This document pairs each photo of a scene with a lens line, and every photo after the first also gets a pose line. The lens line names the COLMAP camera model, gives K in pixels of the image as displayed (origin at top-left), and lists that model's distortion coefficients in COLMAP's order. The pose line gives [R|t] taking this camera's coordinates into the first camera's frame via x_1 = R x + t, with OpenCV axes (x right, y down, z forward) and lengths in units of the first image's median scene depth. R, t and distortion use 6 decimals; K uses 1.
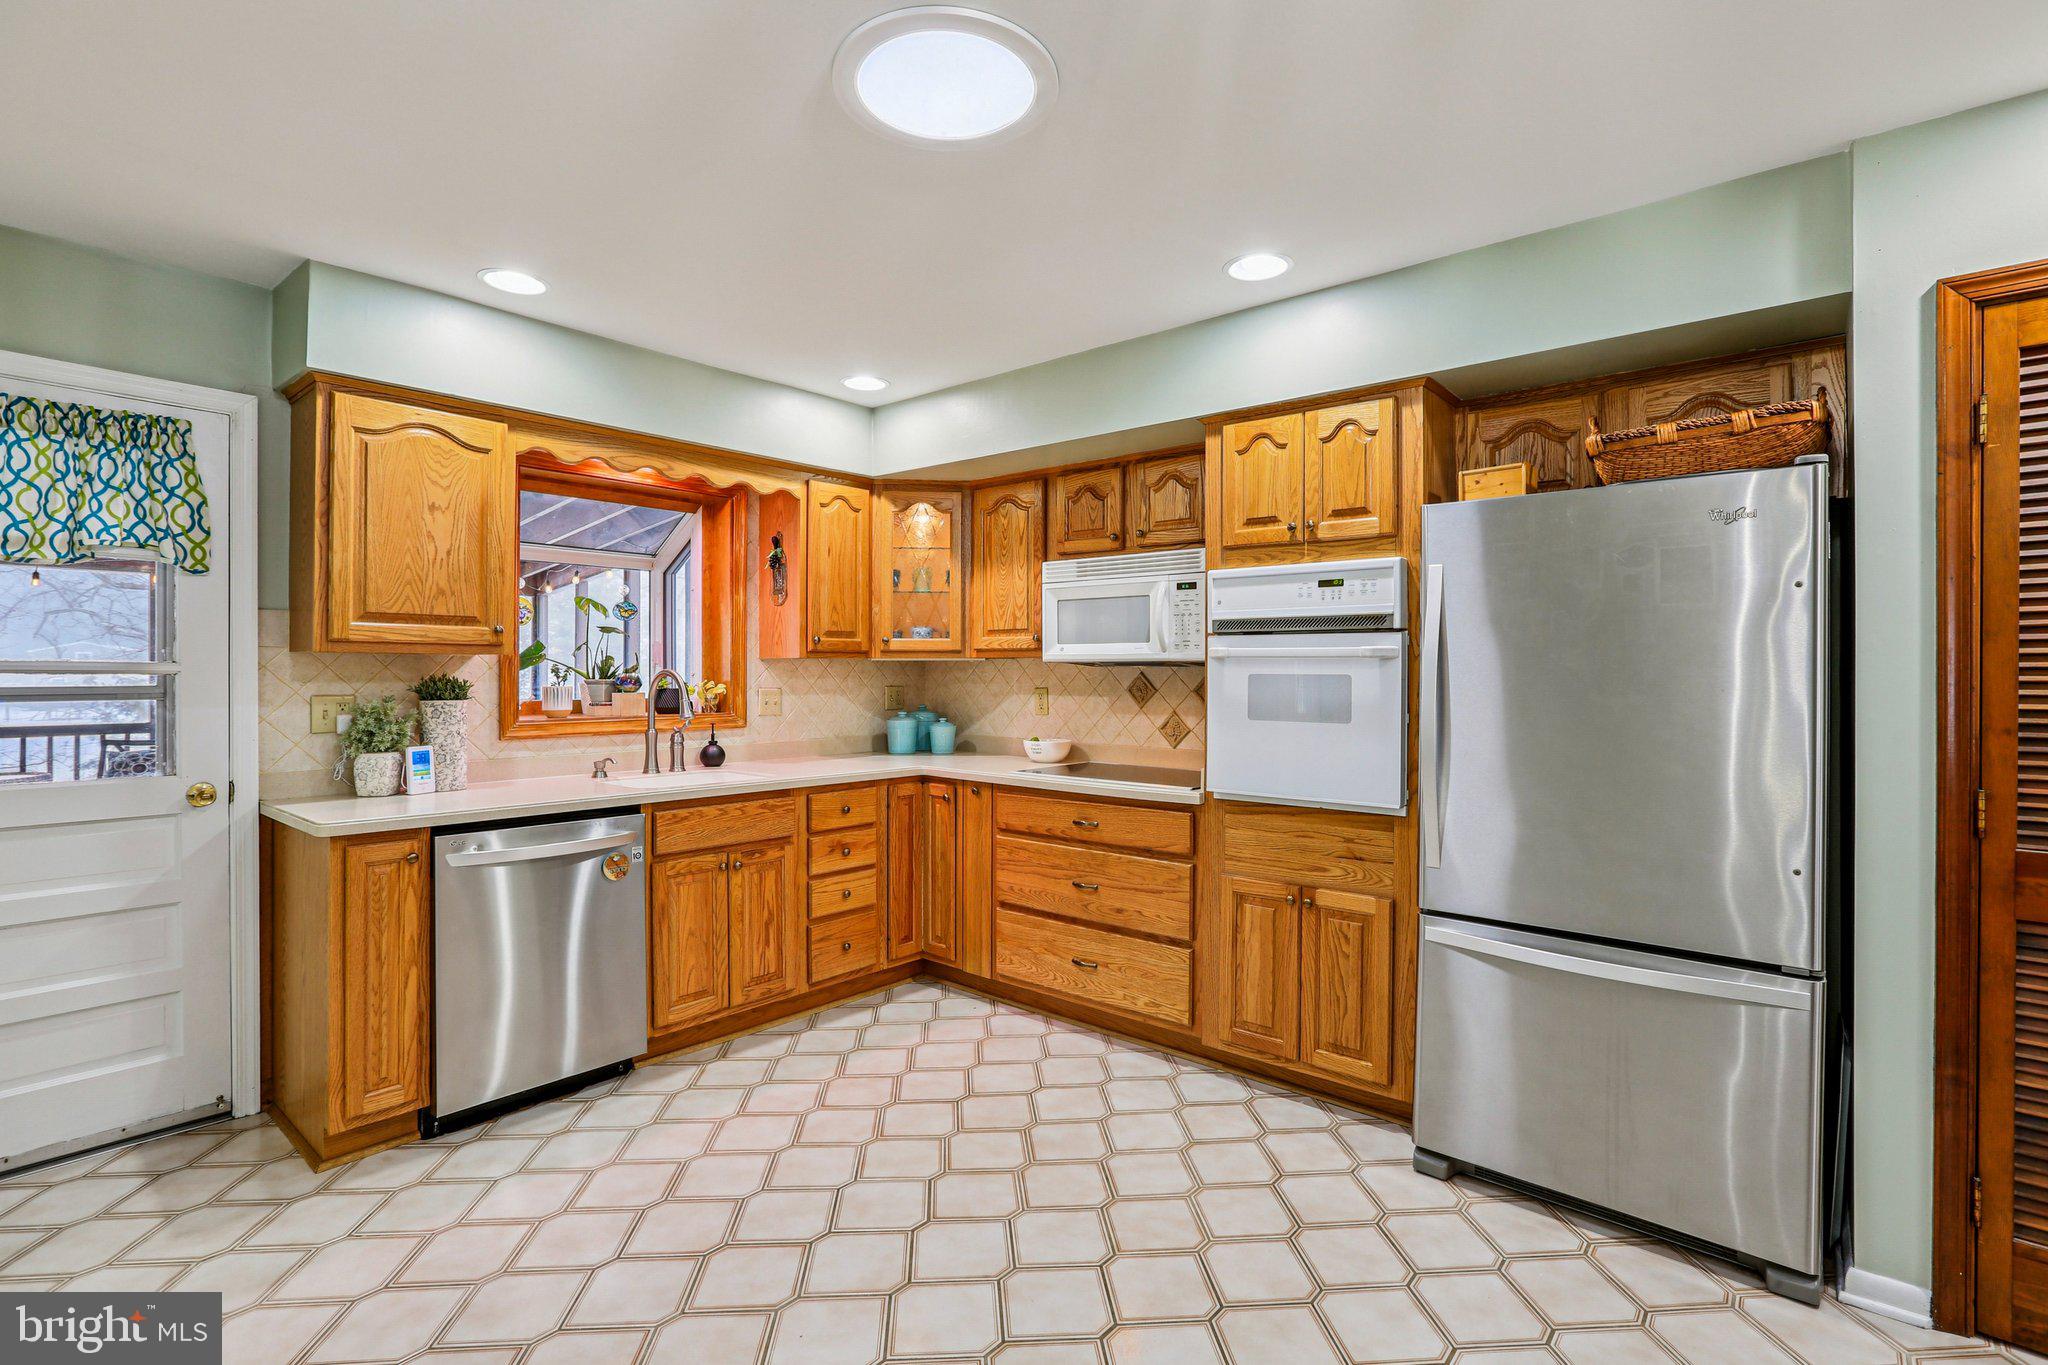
lens RADIAL K [[948.4, 0, 1006.0], [0, 948.4, 667.3], [0, 0, 1]] dist [-0.044514, 0.013026]
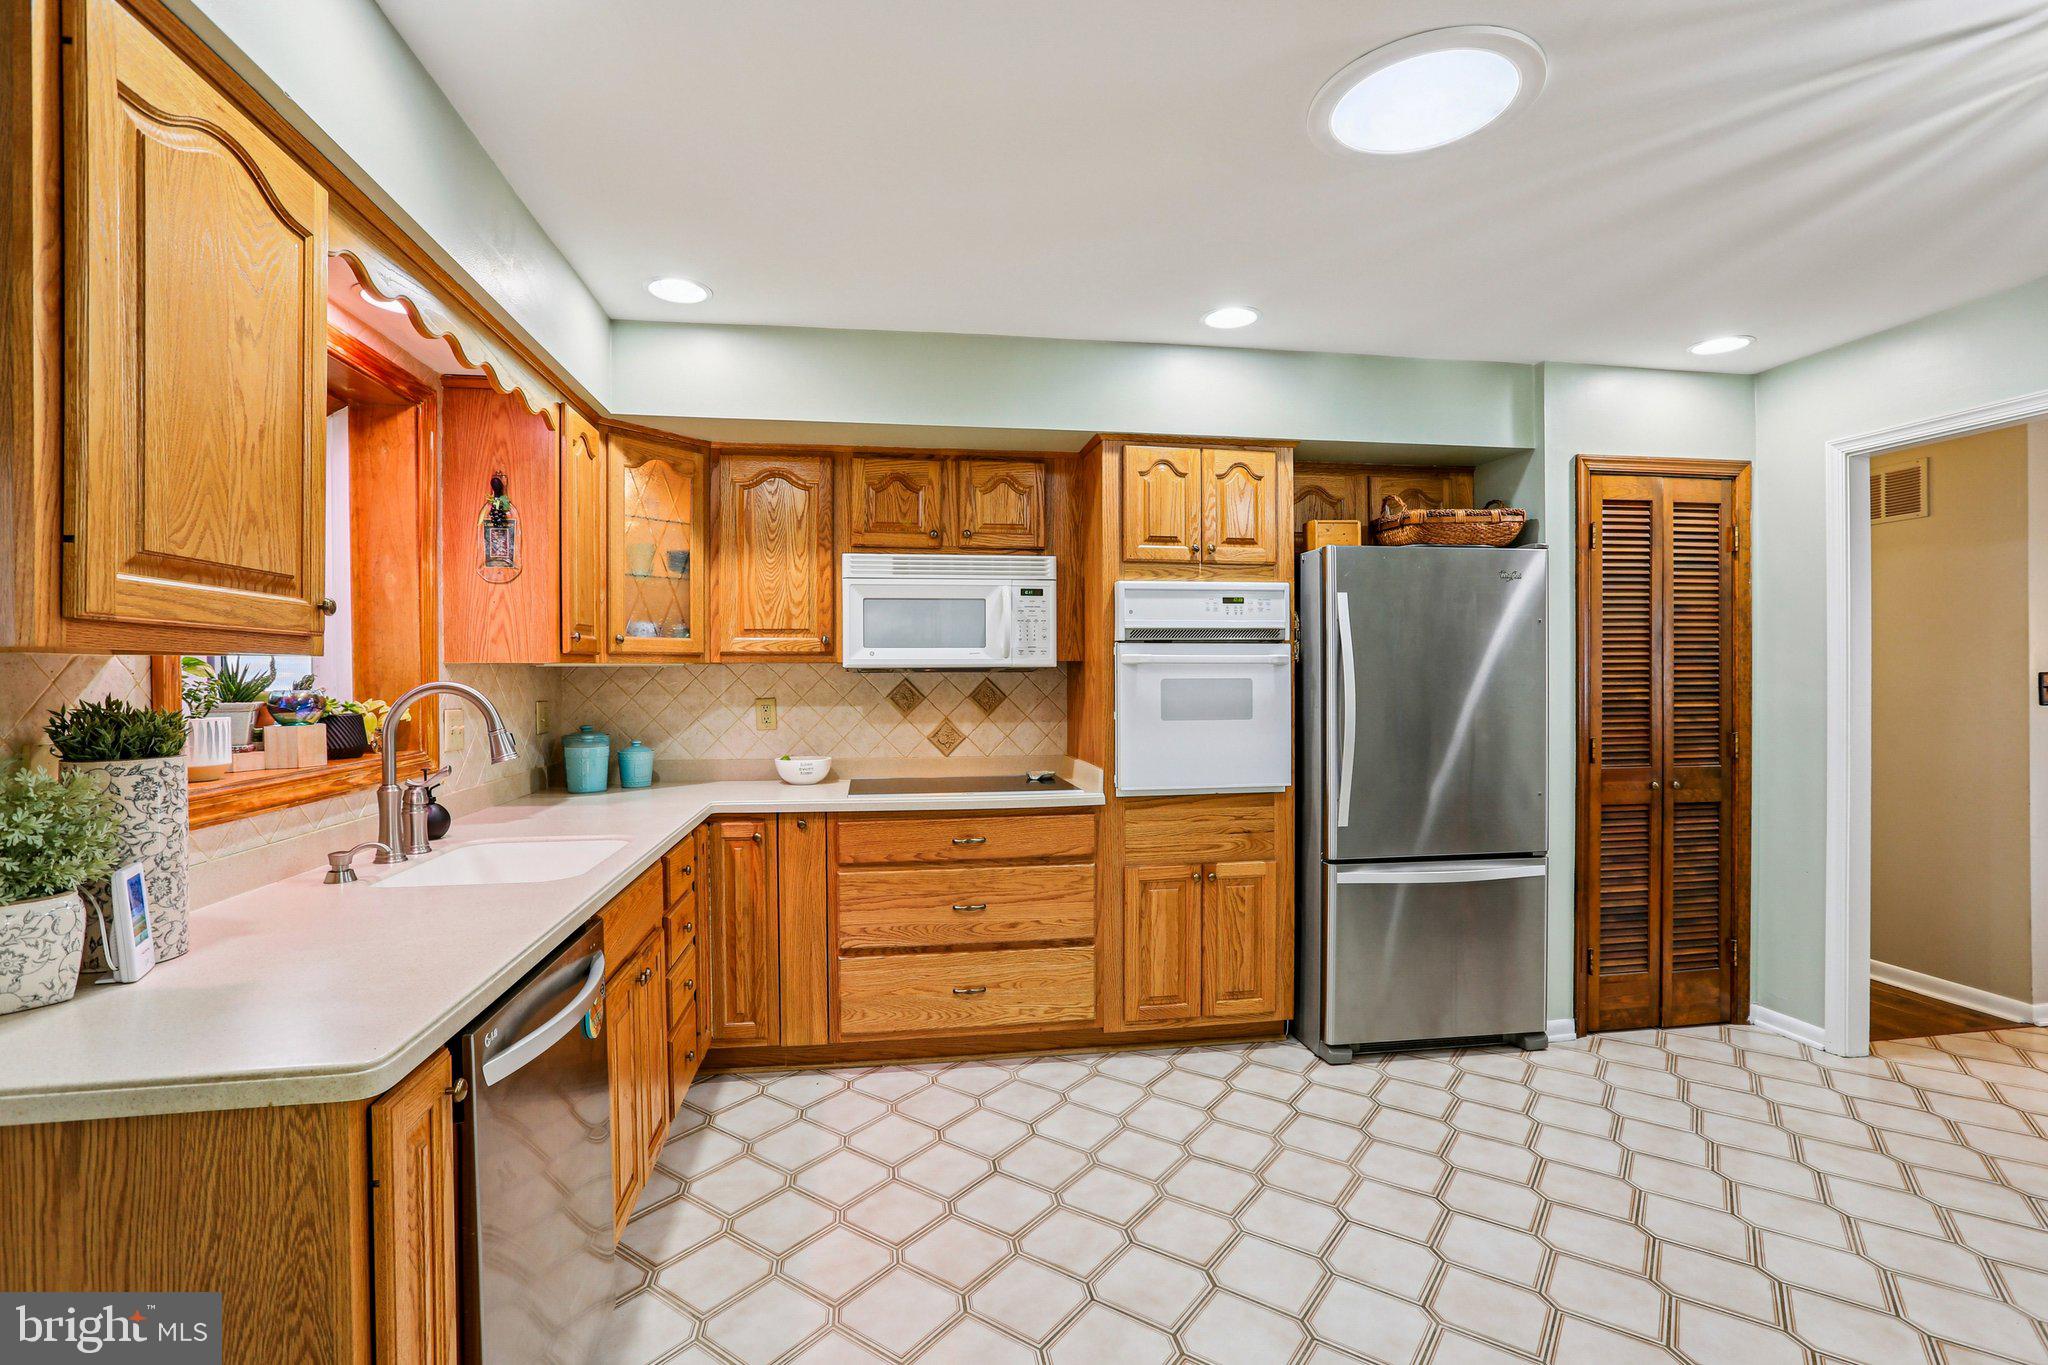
lens RADIAL K [[948.4, 0, 1023.7], [0, 948.4, 676.7], [0, 0, 1]] dist [-0.044514, 0.013026]
pose [[0.649126, -0.009505, 0.760622, -0.649643], [0.004983, 0.999954, 0.008244, -0.004816], [-0.760665, -0.001561, 0.649143, 0.389031]]
